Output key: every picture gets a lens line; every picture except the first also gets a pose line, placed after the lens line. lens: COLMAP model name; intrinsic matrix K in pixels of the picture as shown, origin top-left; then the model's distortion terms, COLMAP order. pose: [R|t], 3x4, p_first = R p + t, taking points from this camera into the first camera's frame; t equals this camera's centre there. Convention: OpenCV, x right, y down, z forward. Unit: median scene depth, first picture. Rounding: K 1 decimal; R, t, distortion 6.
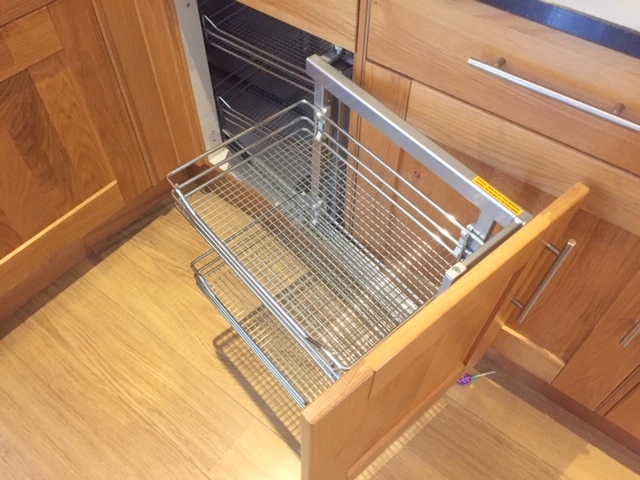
lens RADIAL K [[548.6, 0, 320.0], [0, 548.6, 240.0], [0, 0, 1]] dist [0.066045, -0.089729]
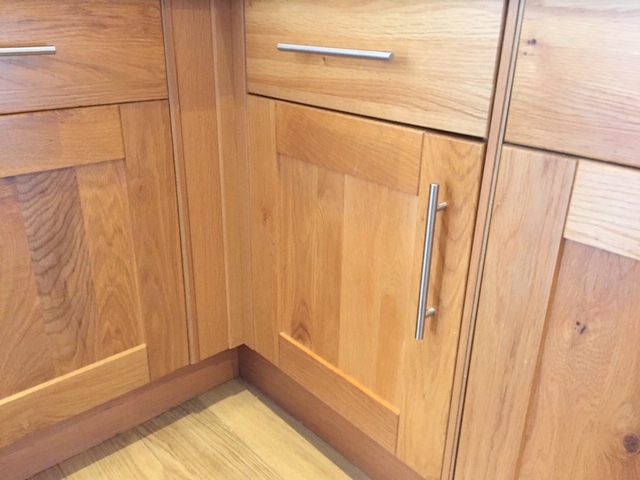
lens RADIAL K [[548.6, 0, 320.0], [0, 548.6, 240.0], [0, 0, 1]] dist [0.066045, -0.089729]
pose [[0.985015, 0.083294, -0.151024, -0.023646], [-0.145552, 0.871215, -0.468827, 0.114223], [0.092523, 0.483784, 0.870283, 0.323976]]
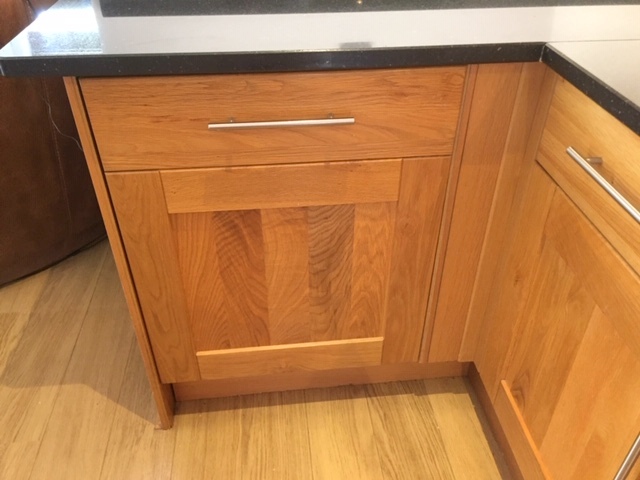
lens RADIAL K [[548.6, 0, 320.0], [0, 548.6, 240.0], [0, 0, 1]] dist [0.066045, -0.089729]
pose [[0.696633, 0.421835, -0.580308, 0.017554], [-0.563263, 0.822566, -0.078236, -0.132851], [0.444339, 0.381368, 0.810630, 0.191834]]
